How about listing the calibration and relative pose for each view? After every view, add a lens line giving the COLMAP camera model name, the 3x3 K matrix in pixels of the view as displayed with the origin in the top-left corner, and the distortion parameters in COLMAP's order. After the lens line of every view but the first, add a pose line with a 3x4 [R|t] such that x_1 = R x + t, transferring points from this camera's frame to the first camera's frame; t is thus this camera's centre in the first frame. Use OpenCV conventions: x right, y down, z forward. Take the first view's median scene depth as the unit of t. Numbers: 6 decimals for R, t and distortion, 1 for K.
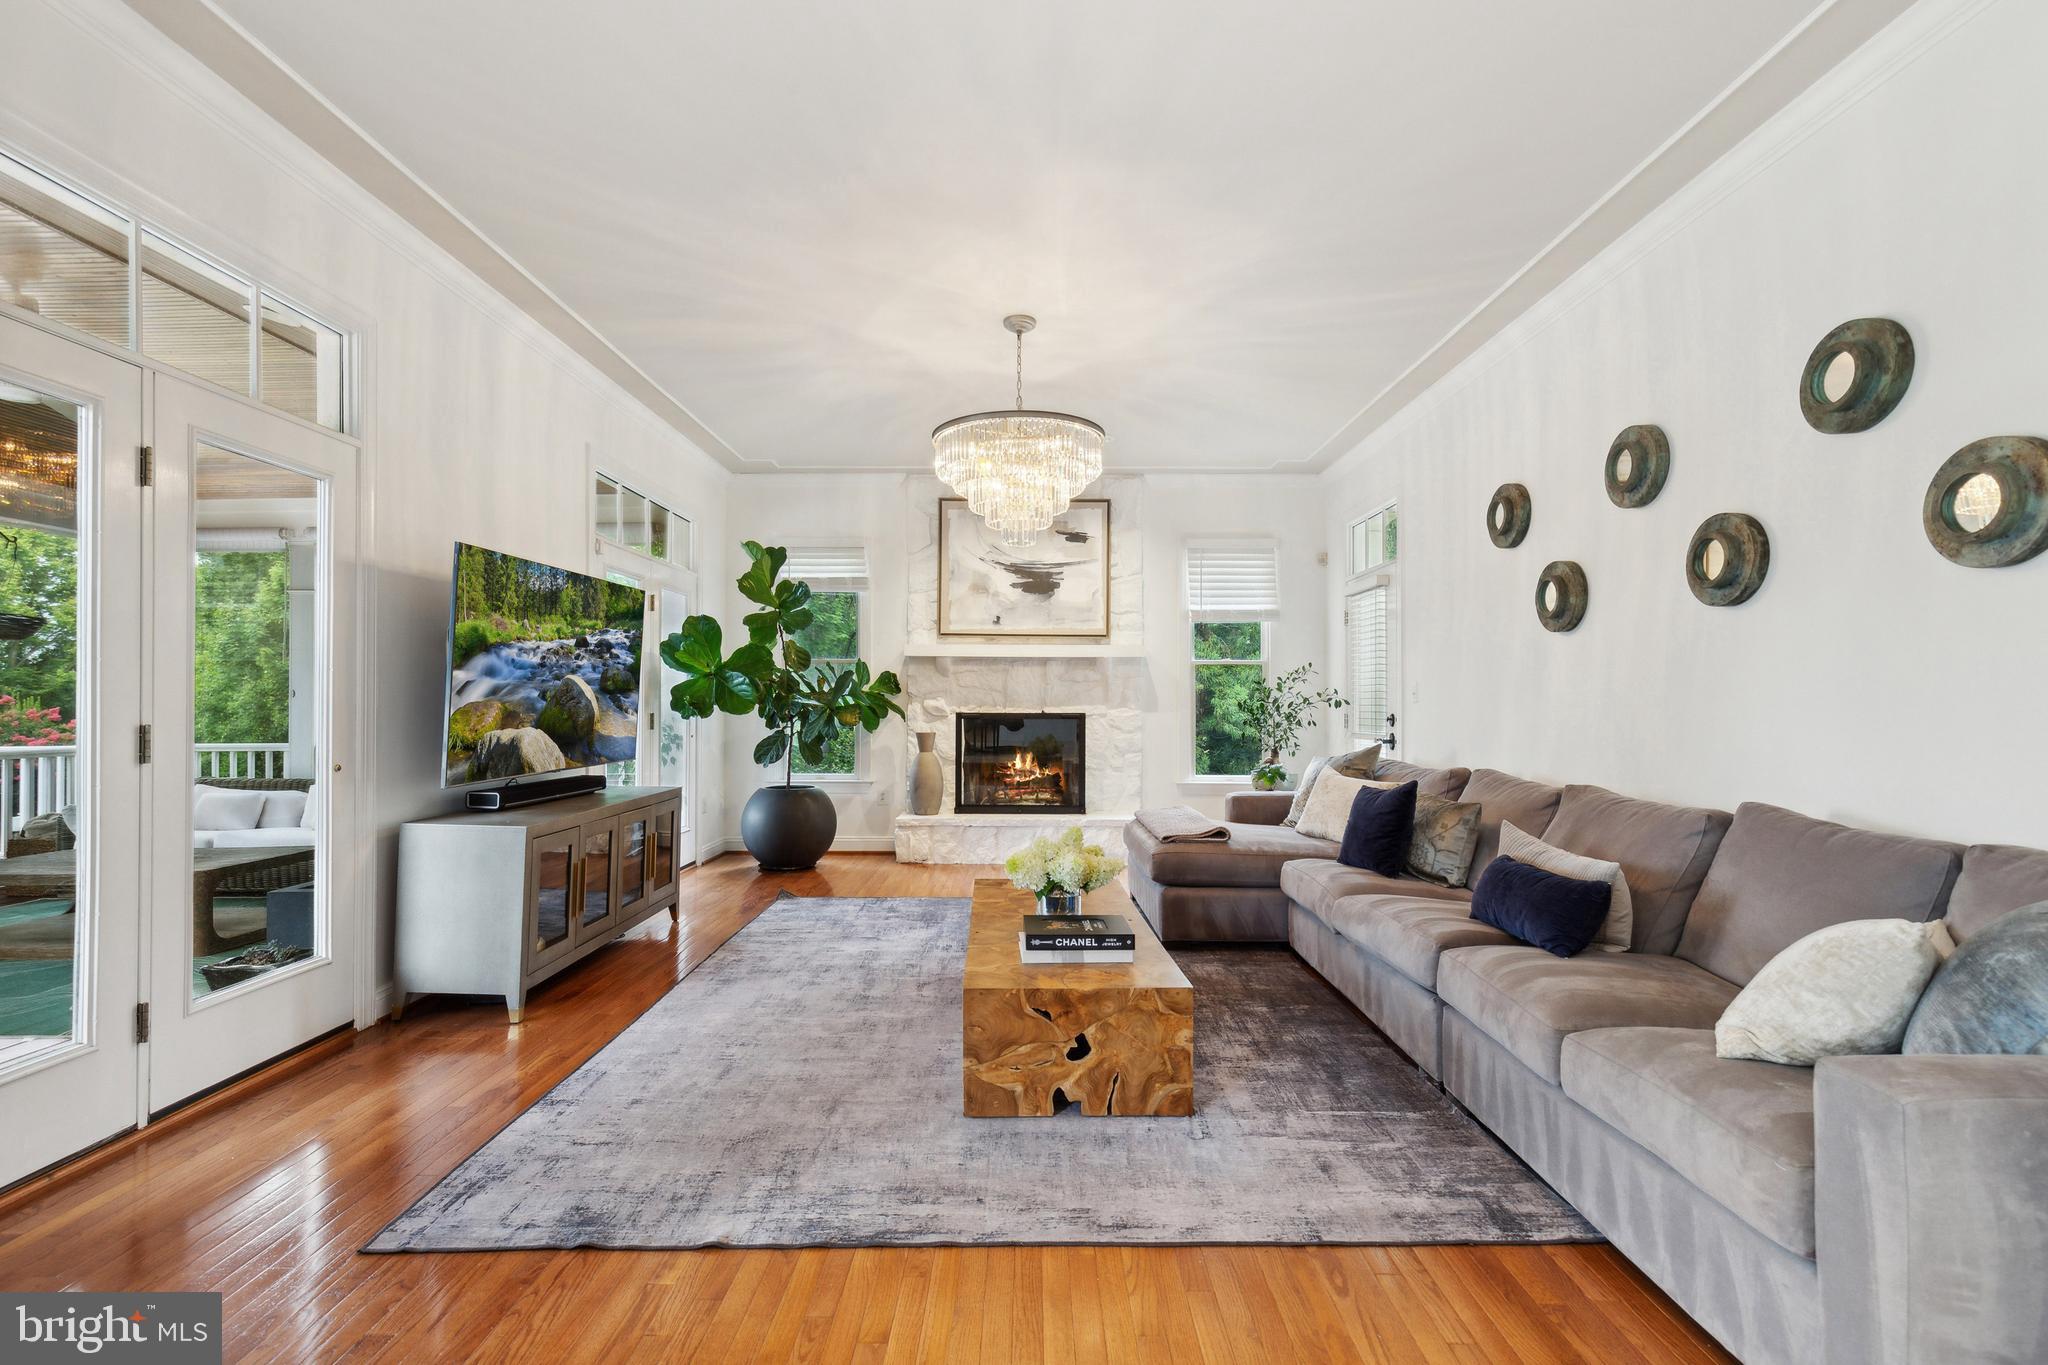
lens RADIAL K [[938.7, 0, 1016.4], [0, 938.7, 697.6], [0, 0, 1]] dist [0.007590, 0.000205]
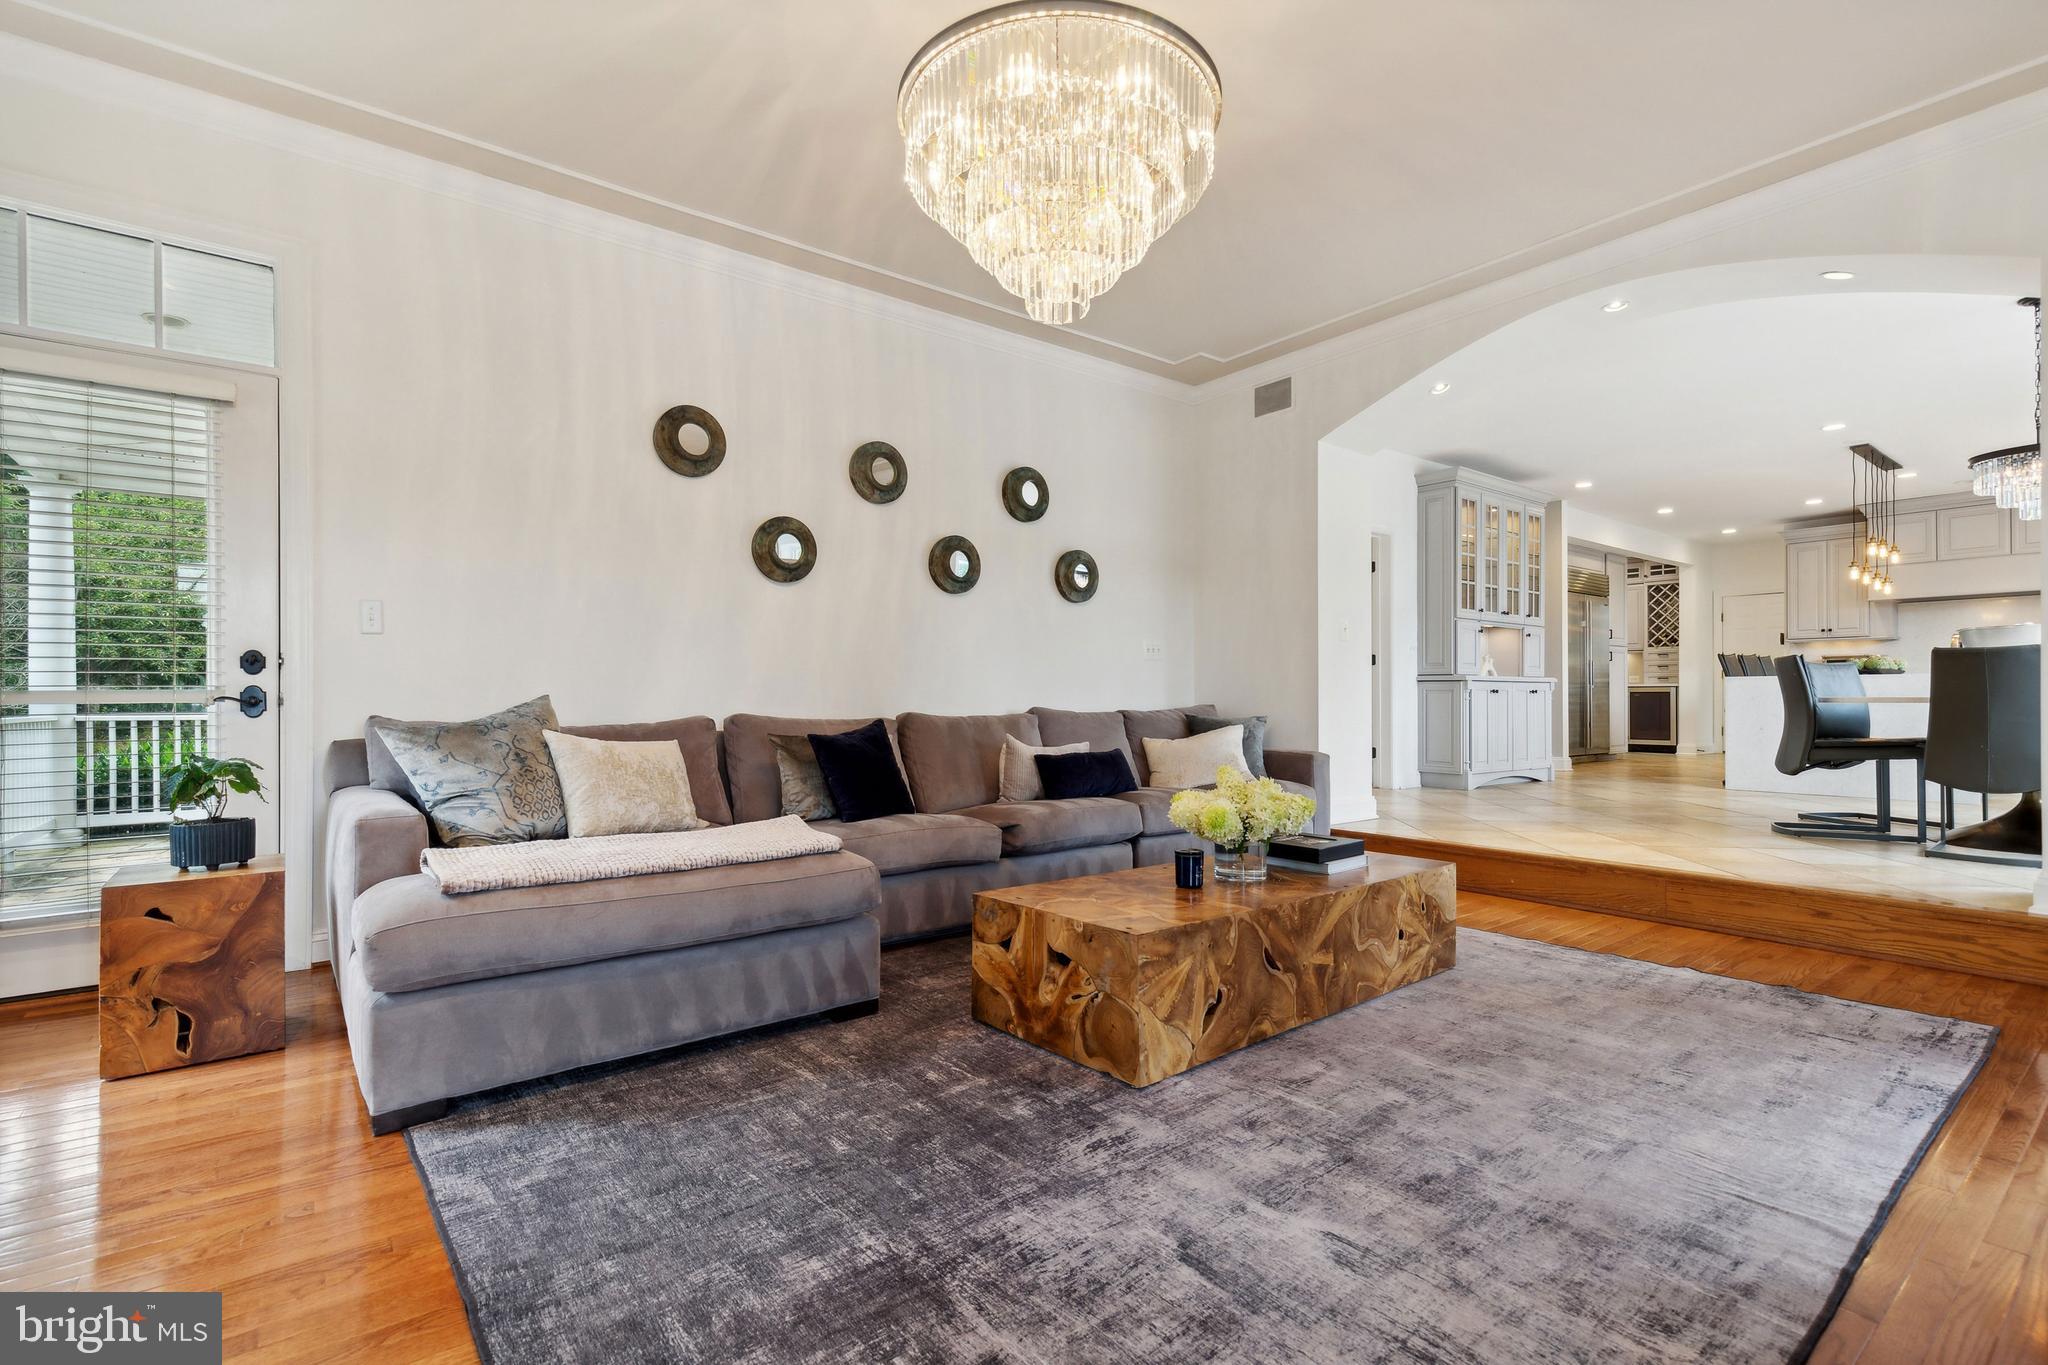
lens RADIAL K [[938.7, 0, 1016.4], [0, 938.7, 697.6], [0, 0, 1]] dist [0.007590, 0.000205]
pose [[-0.616970, -0.002963, 0.786981, -0.306466], [-0.006027, 0.999981, -0.000960, 0.042991], [-0.786963, -0.005336, -0.616977, 1.010103]]
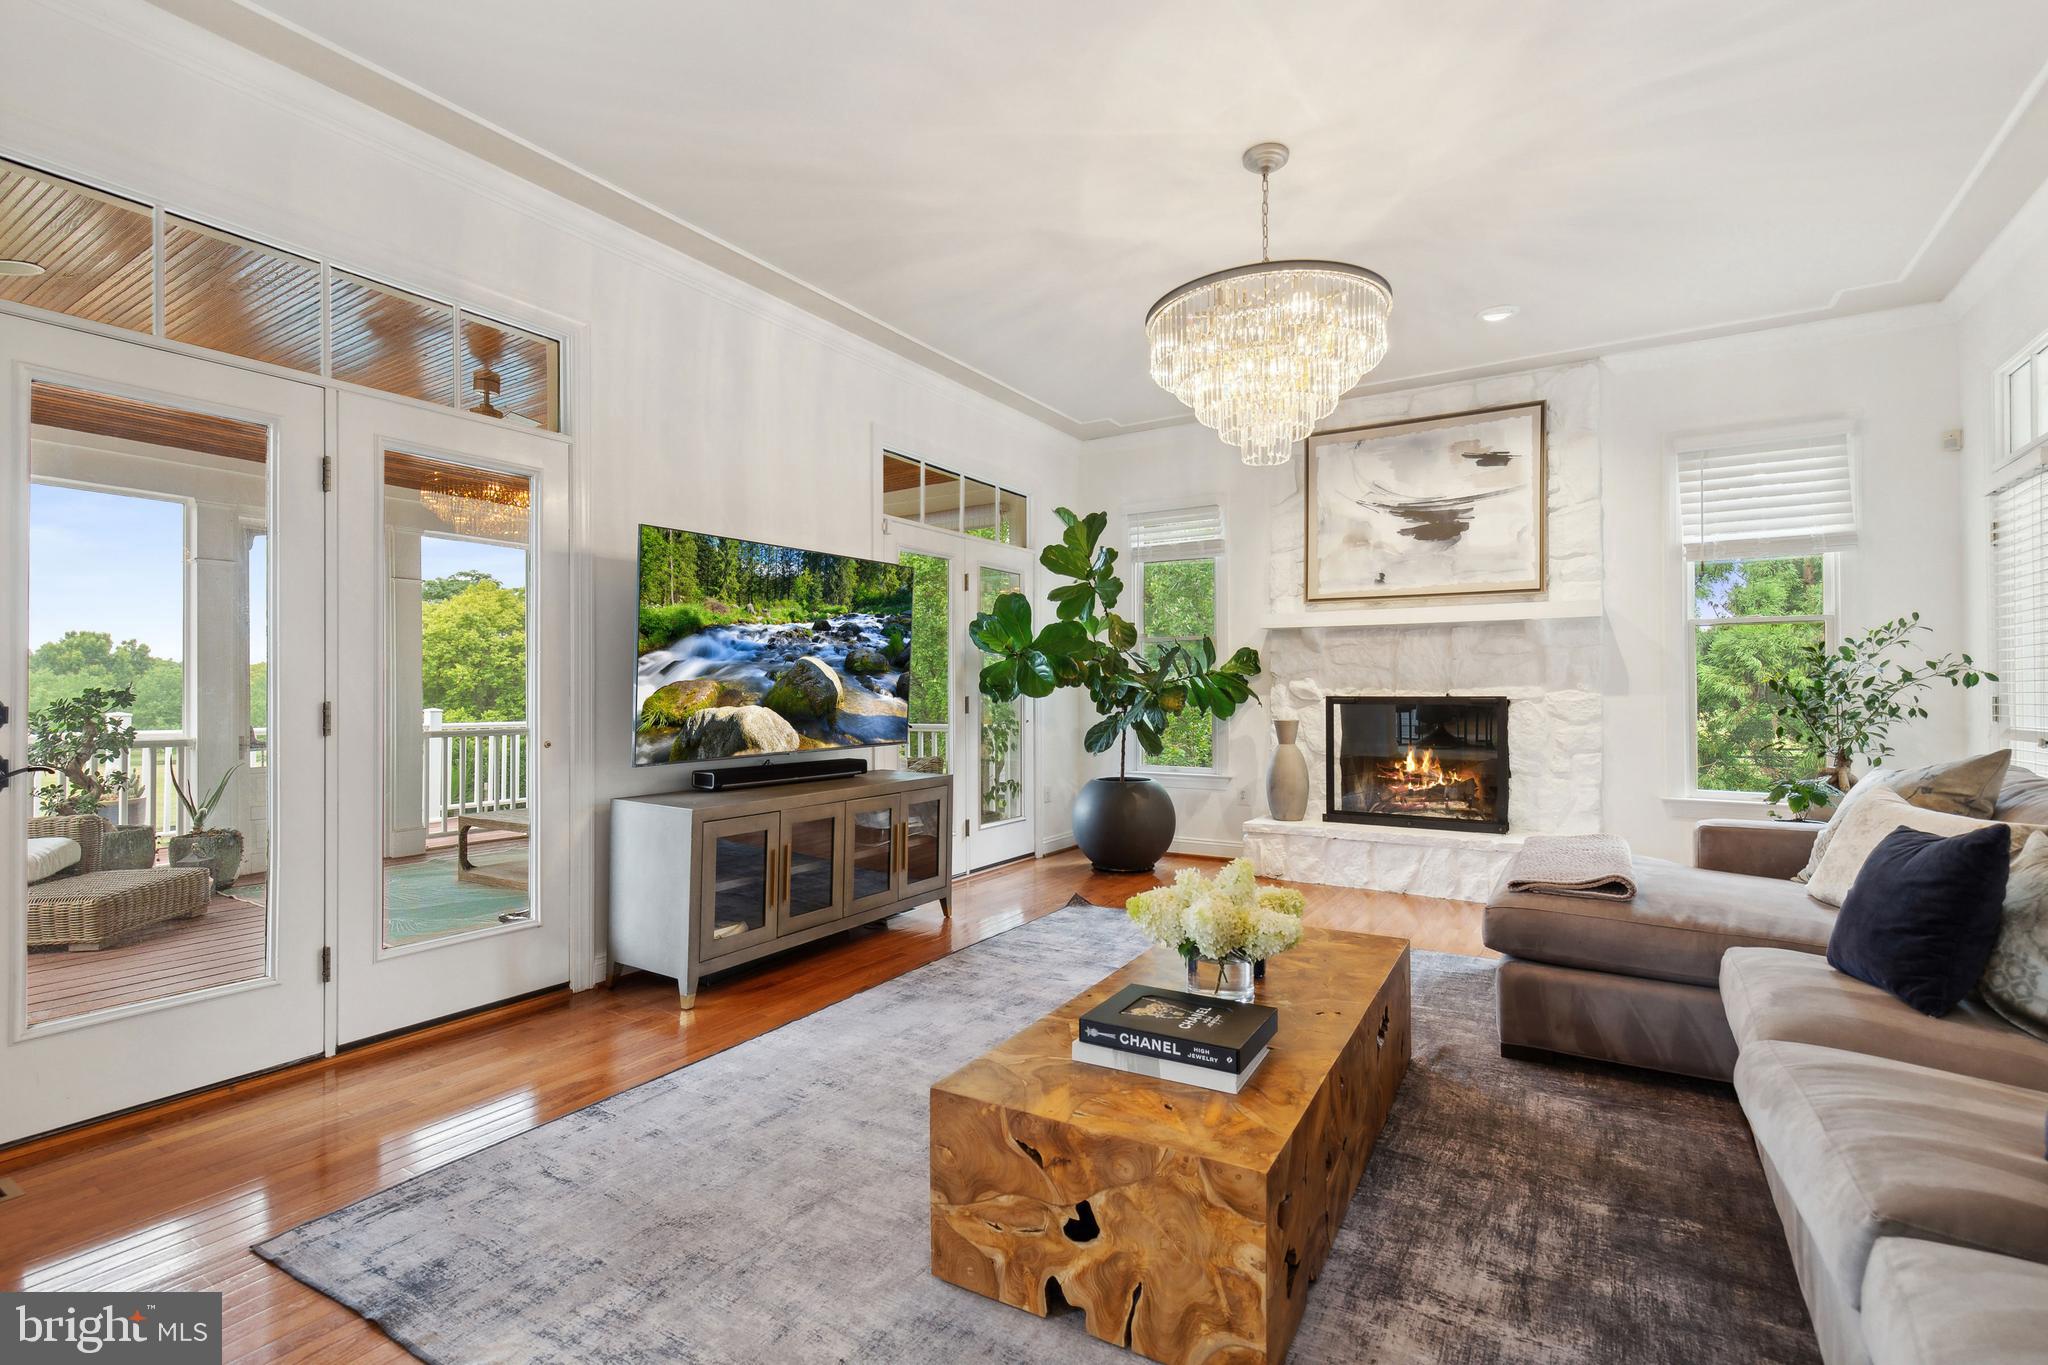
lens RADIAL K [[938.7, 0, 1016.4], [0, 938.7, 697.6], [0, 0, 1]] dist [0.007590, 0.000205]
pose [[0.850200, -0.001691, -0.526457, 0.163867], [0.008561, 0.999907, 0.010613, 0.007415], [0.526390, -0.013530, 0.850135, 0.205362]]
